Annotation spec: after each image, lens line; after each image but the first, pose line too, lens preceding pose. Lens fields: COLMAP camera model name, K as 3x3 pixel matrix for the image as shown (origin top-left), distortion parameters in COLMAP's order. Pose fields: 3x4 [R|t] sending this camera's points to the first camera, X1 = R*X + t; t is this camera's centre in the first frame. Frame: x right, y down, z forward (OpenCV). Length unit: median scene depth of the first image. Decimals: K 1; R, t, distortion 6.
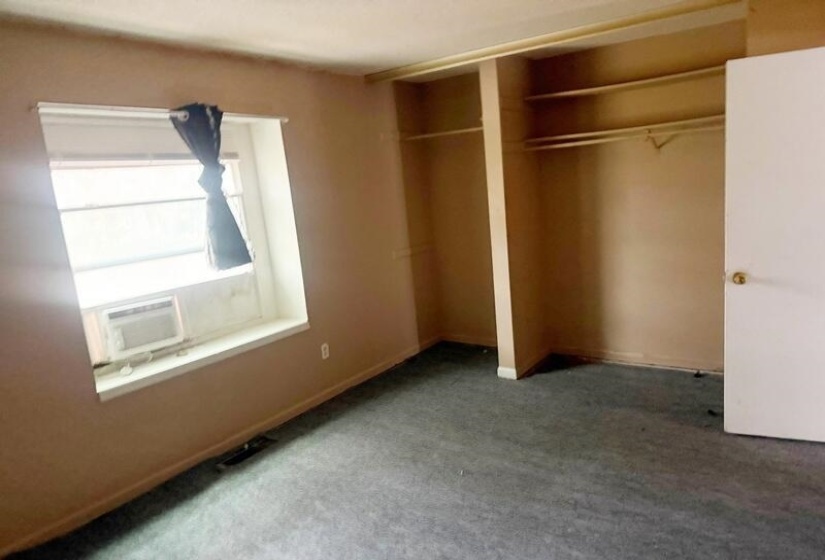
lens RADIAL K [[581.7, 0, 412.5], [0, 581.7, 280.0], [0, 0, 1]] dist [-0.001667, 0.000680]
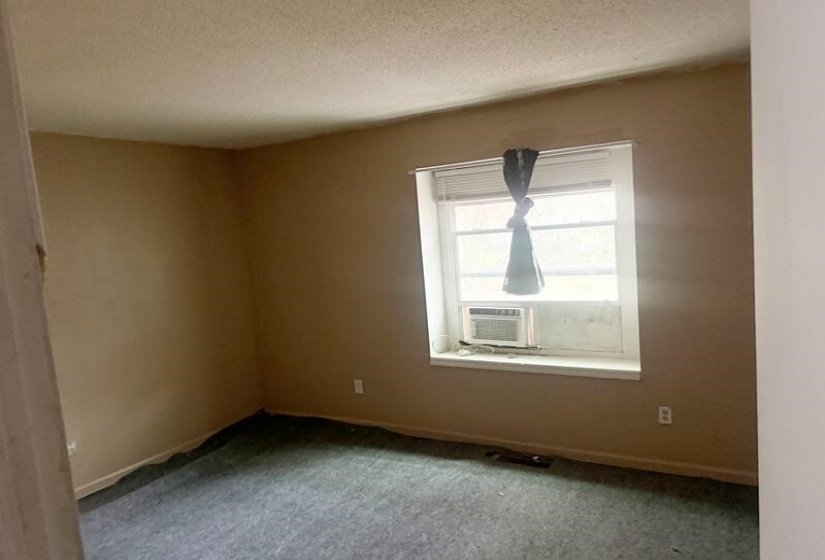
lens RADIAL K [[581.5, 0, 412.5], [0, 581.5, 280.0], [0, 0, 1]] dist [0.134160, -0.186626]
pose [[0.081499, 0.163625, -0.983150, 0.768117], [-0.107478, 0.982122, 0.154545, -0.196472], [0.990861, 0.093072, 0.097628, 0.677665]]
